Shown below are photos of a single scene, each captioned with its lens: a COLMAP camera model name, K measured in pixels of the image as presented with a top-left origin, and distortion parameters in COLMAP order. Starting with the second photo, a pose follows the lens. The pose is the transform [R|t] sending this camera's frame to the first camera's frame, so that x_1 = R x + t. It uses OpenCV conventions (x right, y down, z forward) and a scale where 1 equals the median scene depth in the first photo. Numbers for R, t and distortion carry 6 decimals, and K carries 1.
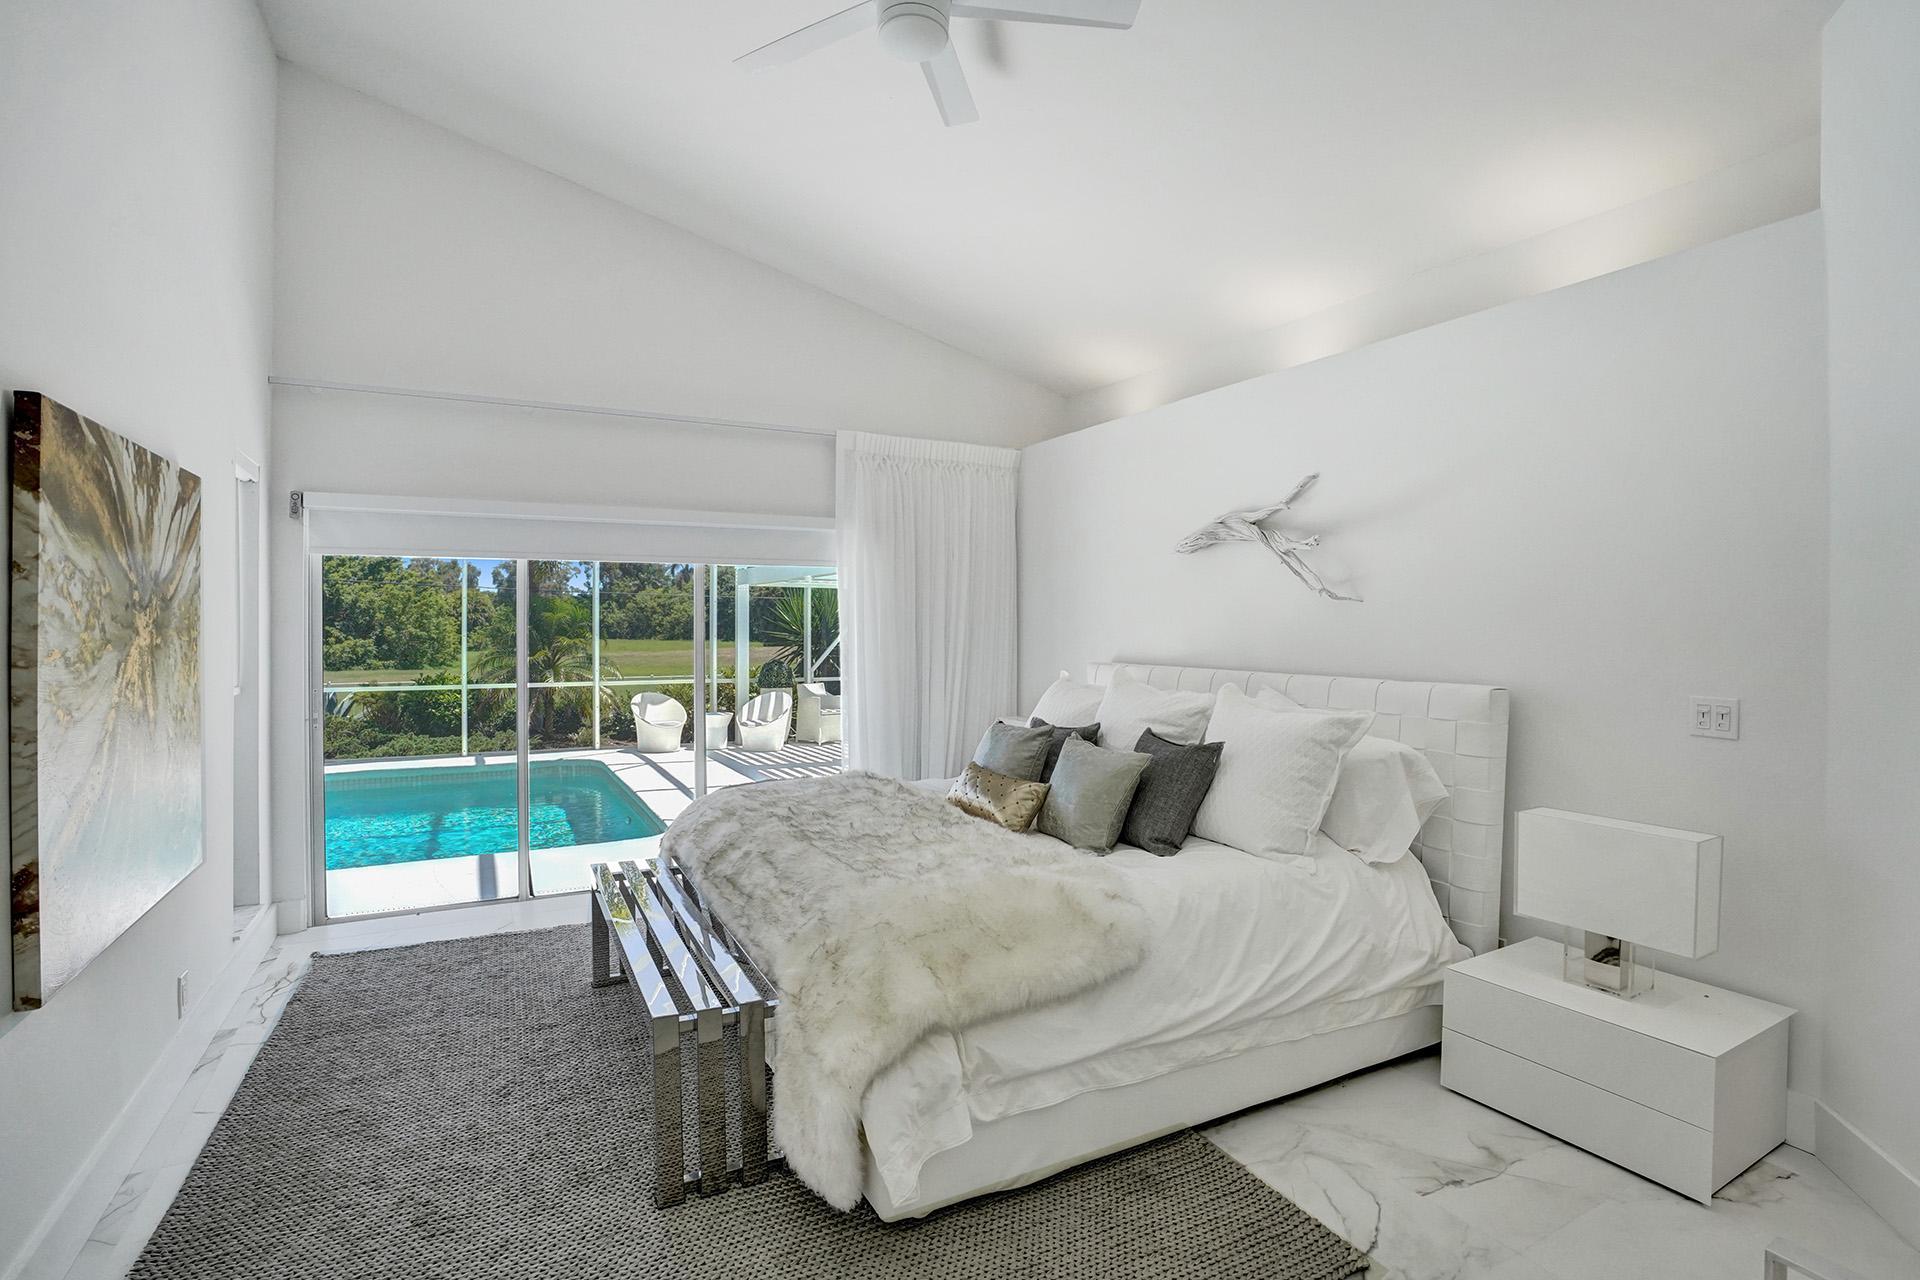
lens RADIAL K [[931.1, 0, 961.0], [0, 931.1, 636.0], [0, 0, 1]] dist [-0.052120, 0.018560]
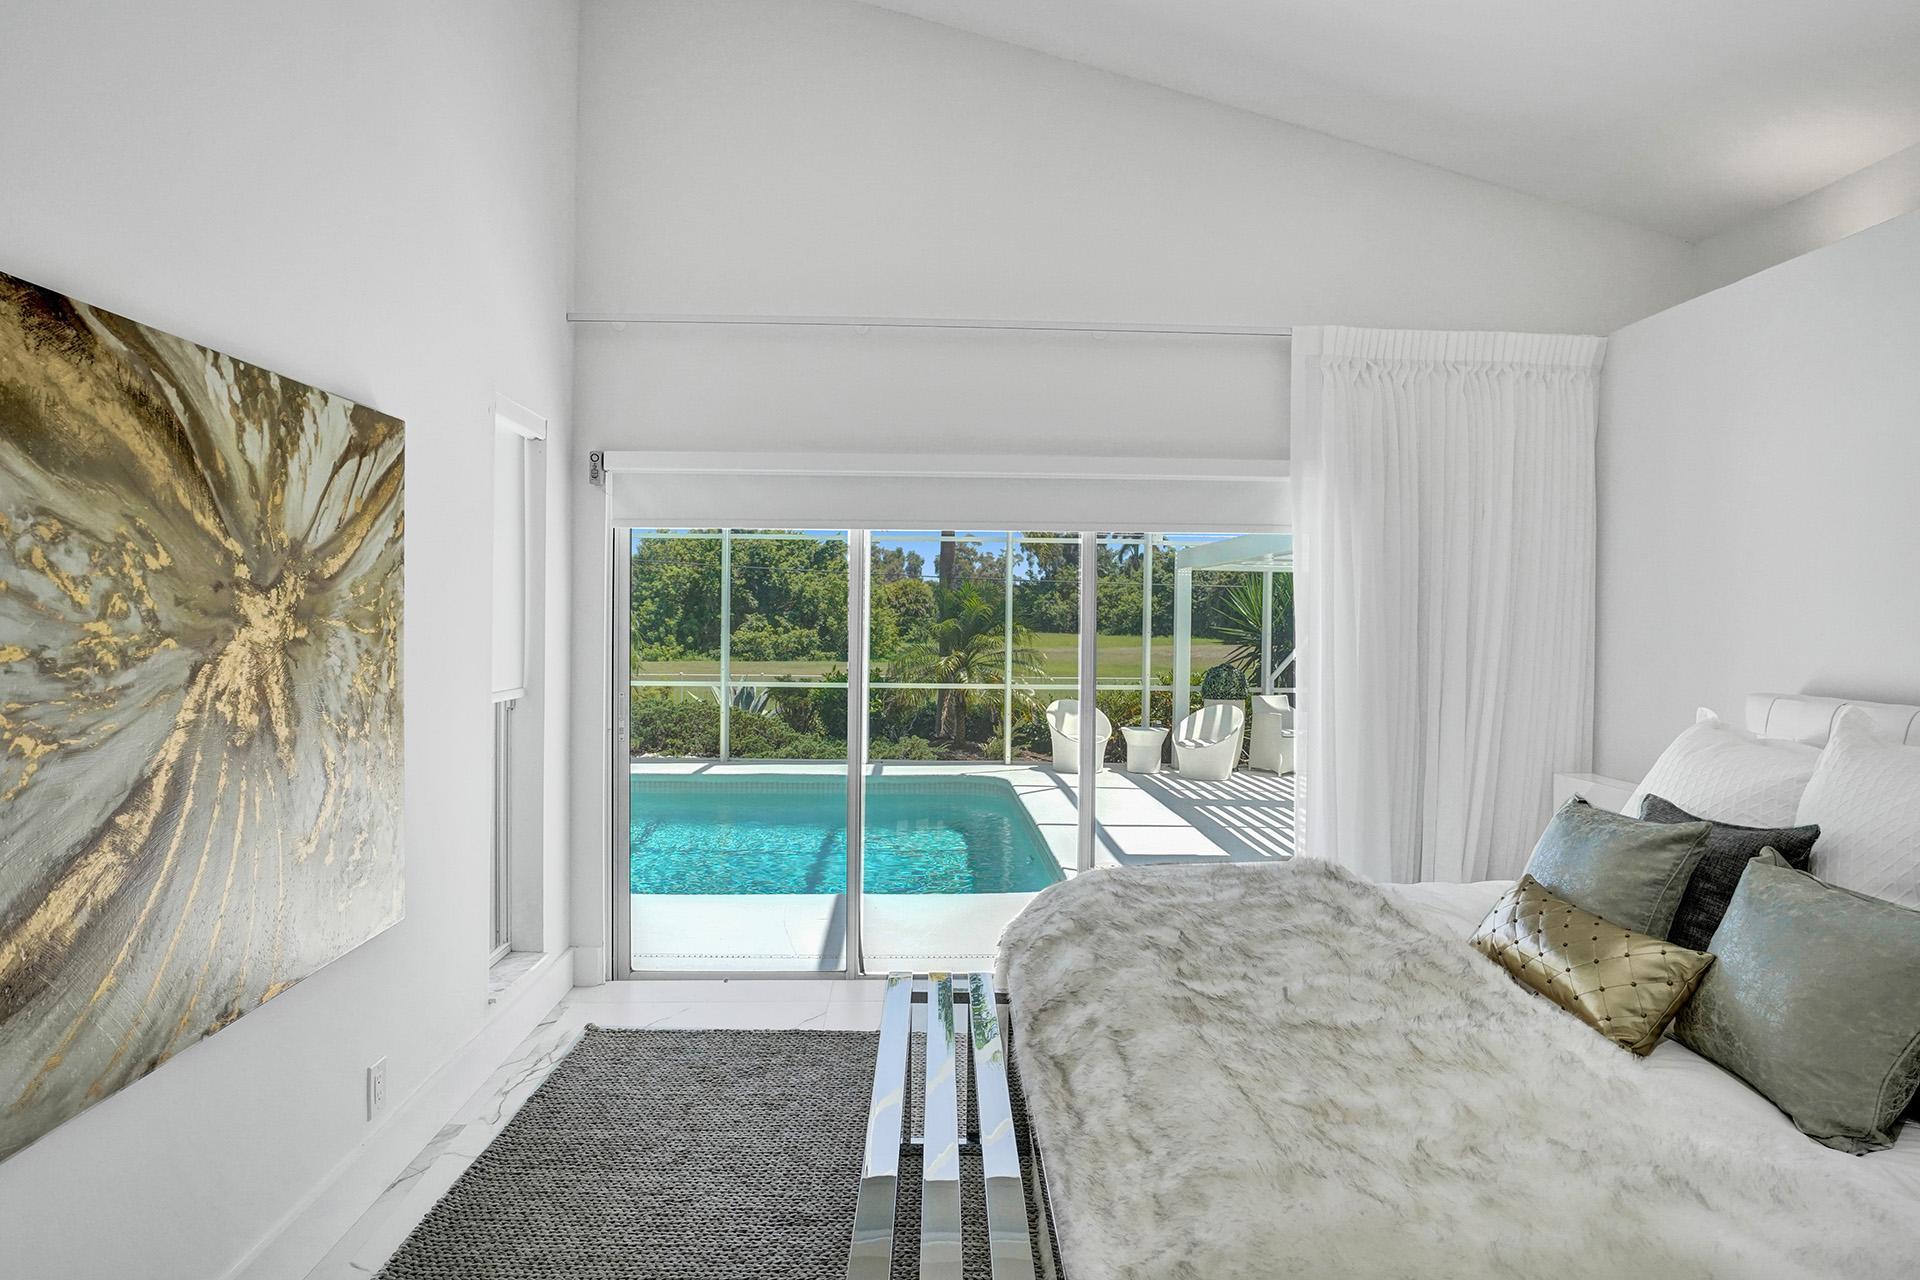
lens RADIAL K [[1068.1, 0, 948.5], [0, 1068.1, 626.8], [0, 0, 1]] dist [-0.035368, 0.005077]
pose [[0.894193, 0.012739, -0.447500, -0.015014], [-0.014659, 0.999892, -0.000827, -0.004371], [0.447441, 0.007299, 0.894284, 0.272650]]
